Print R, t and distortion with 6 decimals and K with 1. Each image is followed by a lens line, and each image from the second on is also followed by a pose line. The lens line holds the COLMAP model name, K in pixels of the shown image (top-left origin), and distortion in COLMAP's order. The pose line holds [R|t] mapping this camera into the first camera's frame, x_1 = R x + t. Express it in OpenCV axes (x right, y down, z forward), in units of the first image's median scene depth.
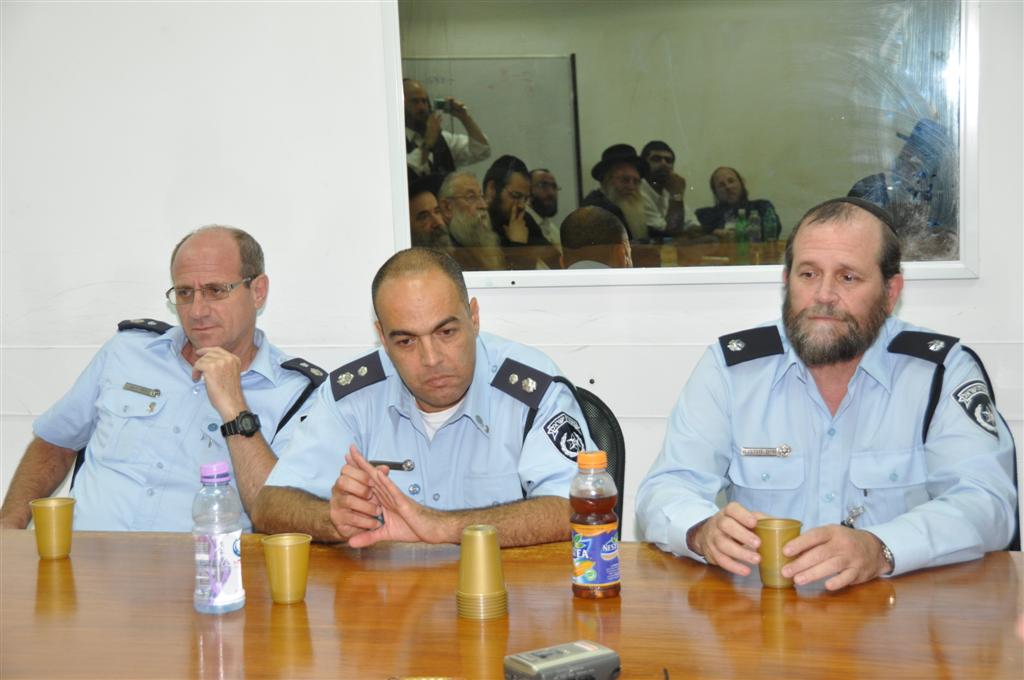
lens RADIAL K [[1833.7, 0, 512.0], [0, 1833.7, 340.0], [0, 0, 1]] dist [0.252039, 0.040260]
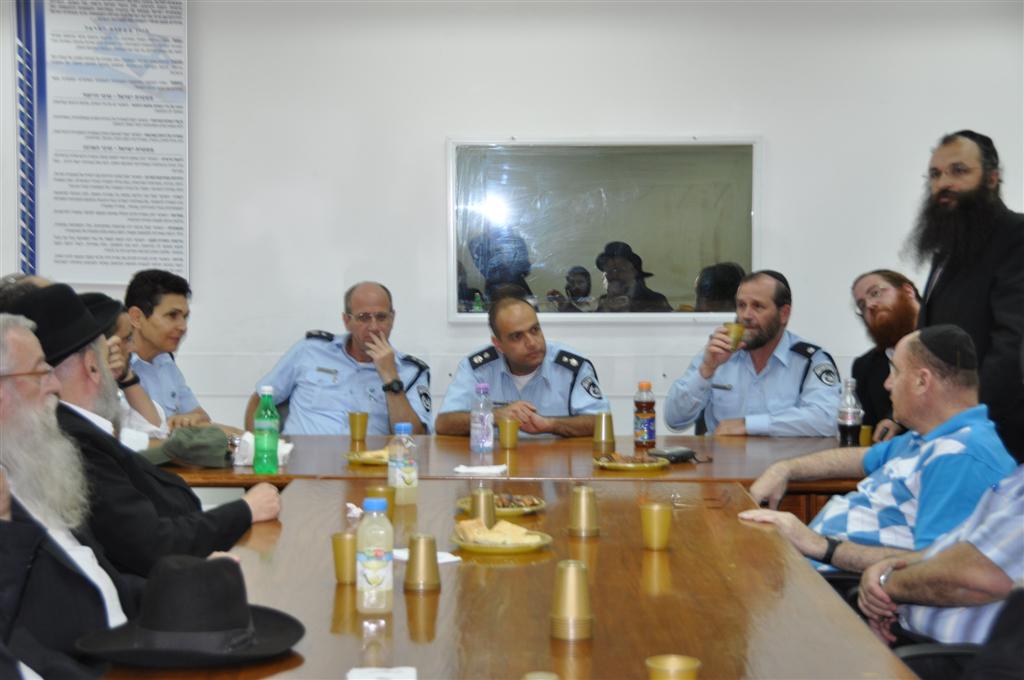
lens RADIAL K [[1952.8, 0, 512.0], [0, 1952.8, 340.0], [0, 0, 1]] dist [0.484983, 0.087514]
pose [[0.969054, 0.021483, 0.245913, -0.583174], [-0.007133, 0.998227, -0.059100, 0.126391], [-0.246746, 0.055517, 0.967489, -1.065960]]
